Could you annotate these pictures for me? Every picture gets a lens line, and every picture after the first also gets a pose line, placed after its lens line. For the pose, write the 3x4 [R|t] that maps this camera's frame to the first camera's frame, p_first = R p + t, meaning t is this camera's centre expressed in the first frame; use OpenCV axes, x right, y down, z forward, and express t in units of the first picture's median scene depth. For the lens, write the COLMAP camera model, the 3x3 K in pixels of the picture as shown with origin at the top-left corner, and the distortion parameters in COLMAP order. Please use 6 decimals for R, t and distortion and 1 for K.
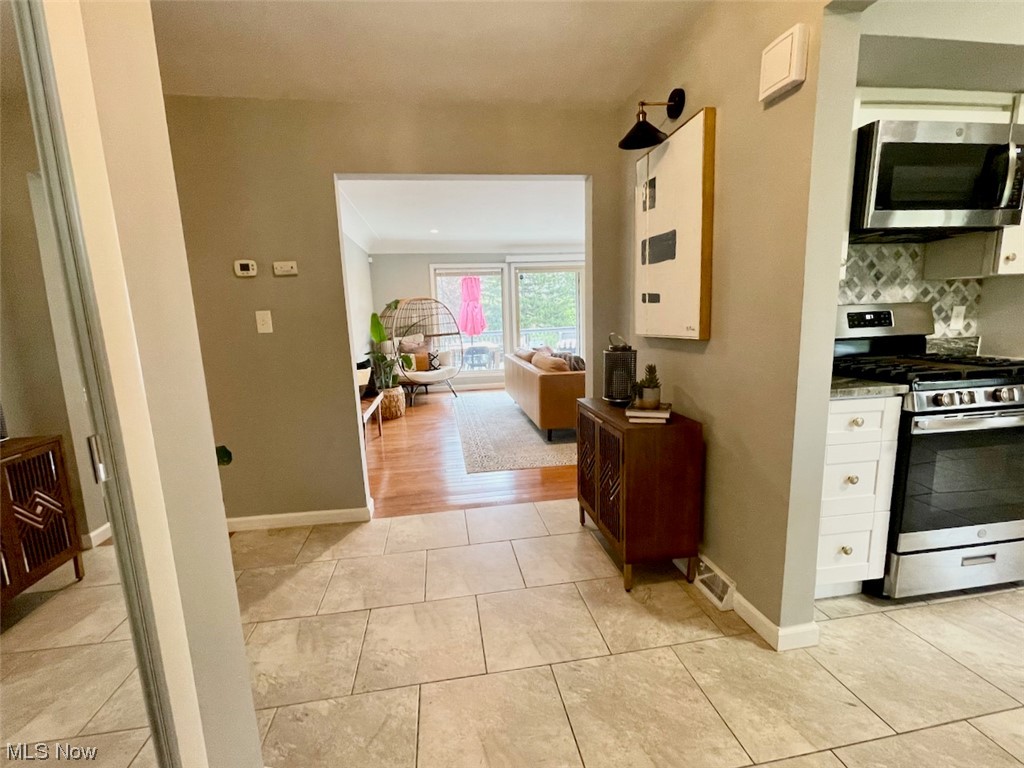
lens RADIAL K [[443.2, 0, 508.8], [0, 443.2, 385.2], [0, 0, 1]] dist [-0.002364, -0.000939]
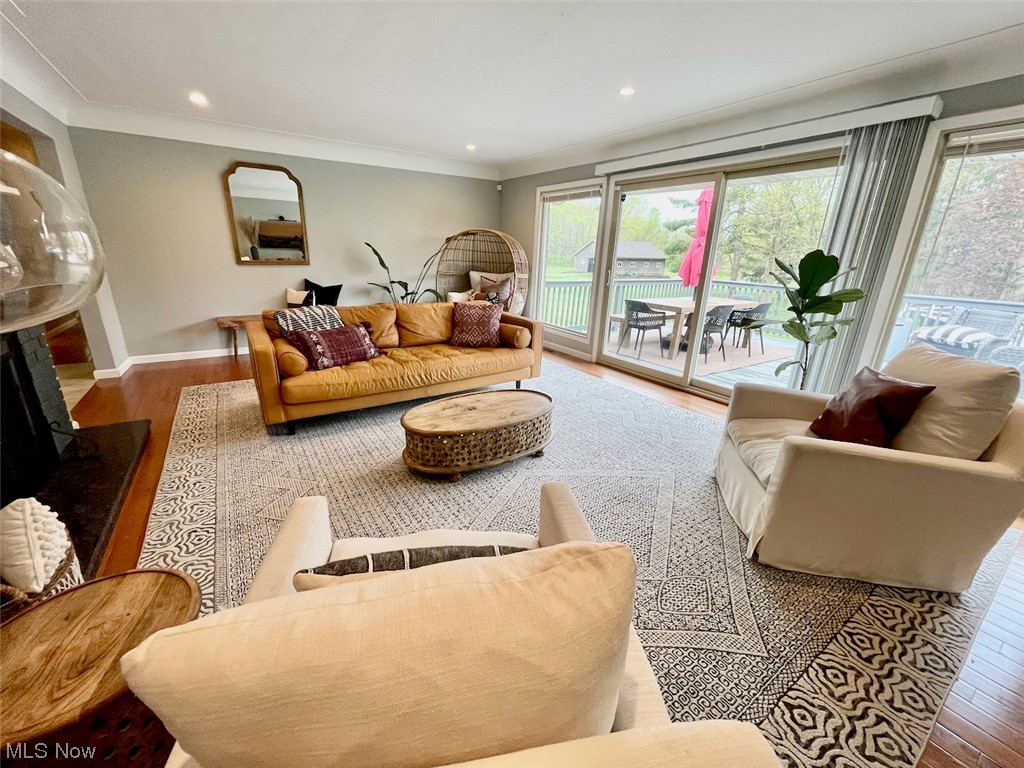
lens RADIAL K [[411.7, 0, 509.6], [0, 411.7, 386.4], [0, 0, 1]] dist [-0.006813, 0.001419]
pose [[0.421299, 0.330219, -0.844667, 0.601243], [-0.184789, 0.943074, 0.276522, -0.134689], [0.887896, 0.039586, 0.458337, 0.659749]]
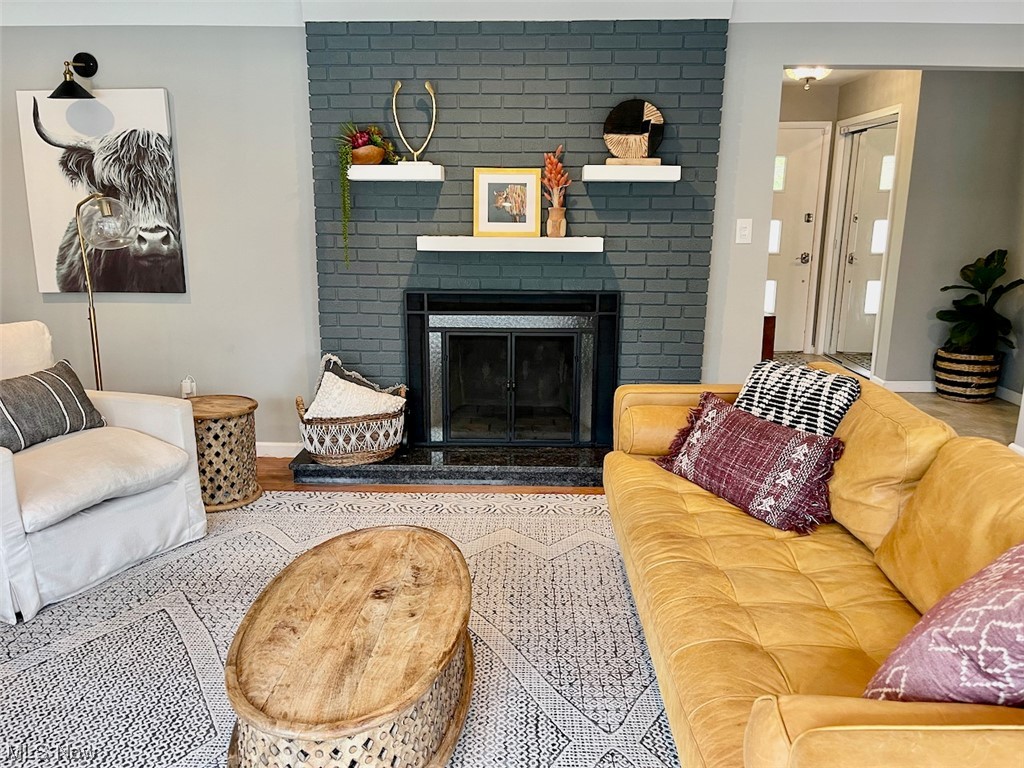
lens RADIAL K [[774.4, 0, 501.9], [0, 774.4, 392.3], [0, 0, 1]] dist [0.040667, -0.034123]
pose [[-0.982900, -0.007499, 0.183986, 0.161971], [0.060750, 0.930021, 0.362451, -0.188319], [-0.173829, 0.367430, -0.913662, 1.054413]]
